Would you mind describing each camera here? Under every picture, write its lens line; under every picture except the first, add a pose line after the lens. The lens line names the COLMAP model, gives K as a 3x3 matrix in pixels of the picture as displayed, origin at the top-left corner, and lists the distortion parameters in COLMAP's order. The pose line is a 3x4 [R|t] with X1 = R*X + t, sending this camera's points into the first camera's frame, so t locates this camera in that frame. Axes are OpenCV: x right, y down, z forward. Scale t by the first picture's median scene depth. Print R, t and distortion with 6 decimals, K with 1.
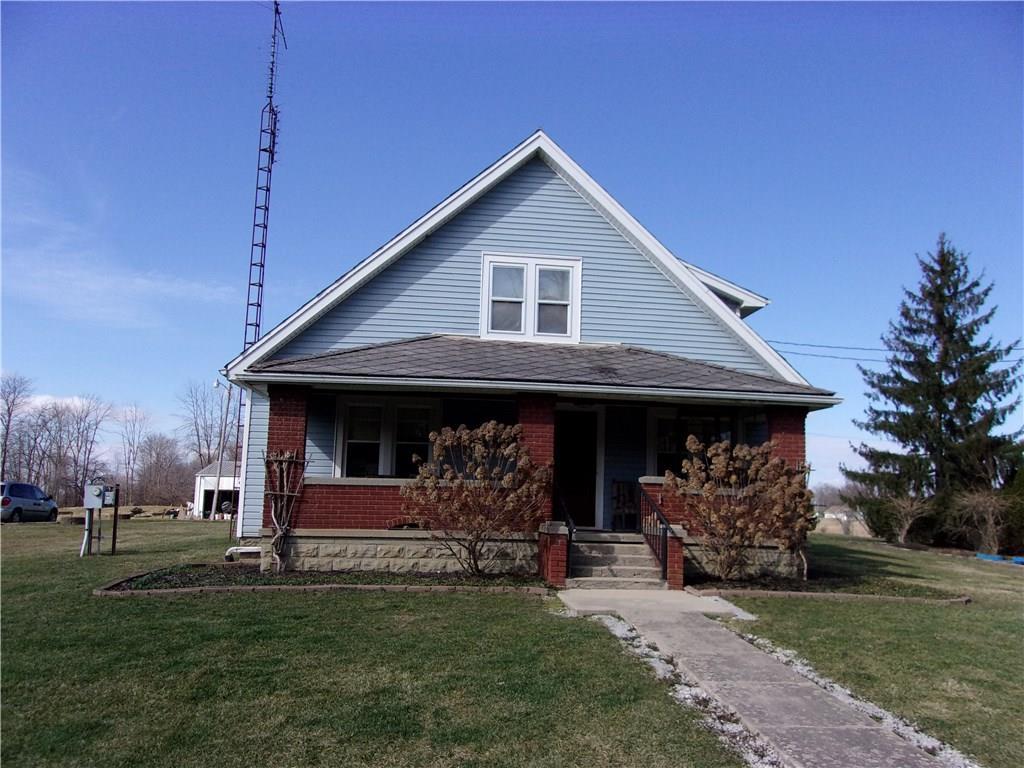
lens RADIAL K [[803.9, 0, 513.0], [0, 803.9, 390.1], [0, 0, 1]] dist [0.003459, -0.002023]
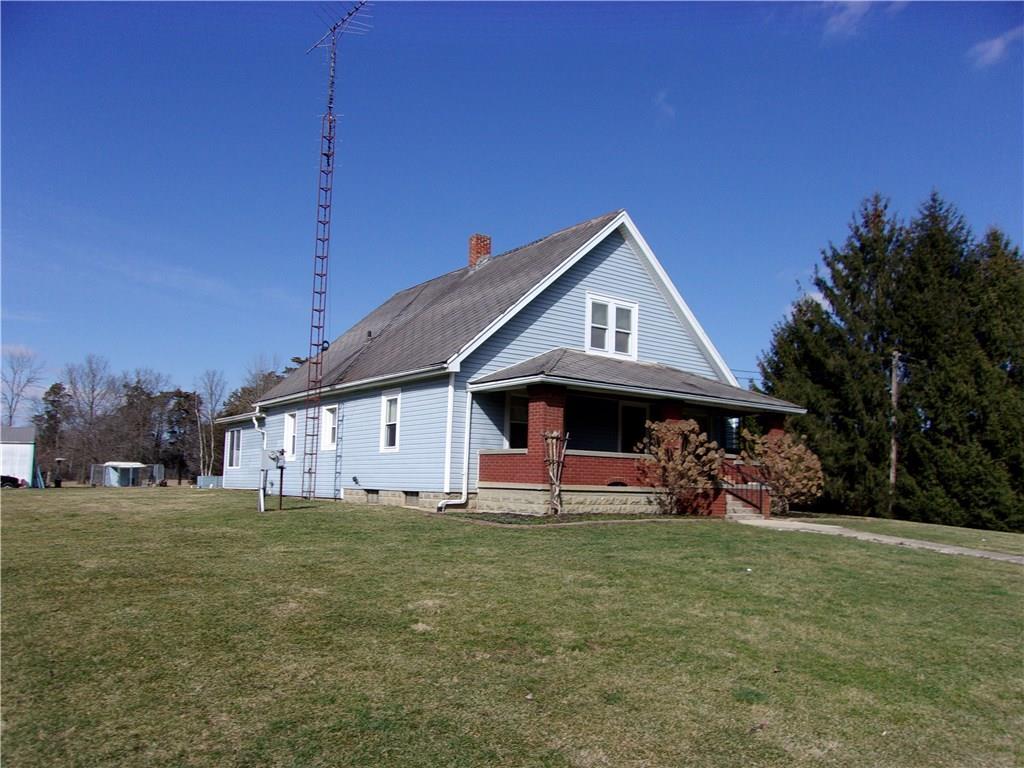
lens RADIAL K [[803.9, 0, 511.5], [0, 803.9, 380.5], [0, 0, 1]] dist [0.003459, -0.002023]
pose [[0.872876, 0.064874, 0.483610, -0.824782], [-0.079410, 0.996796, 0.009613, -0.018605], [-0.481437, -0.046795, 0.875231, -0.175281]]
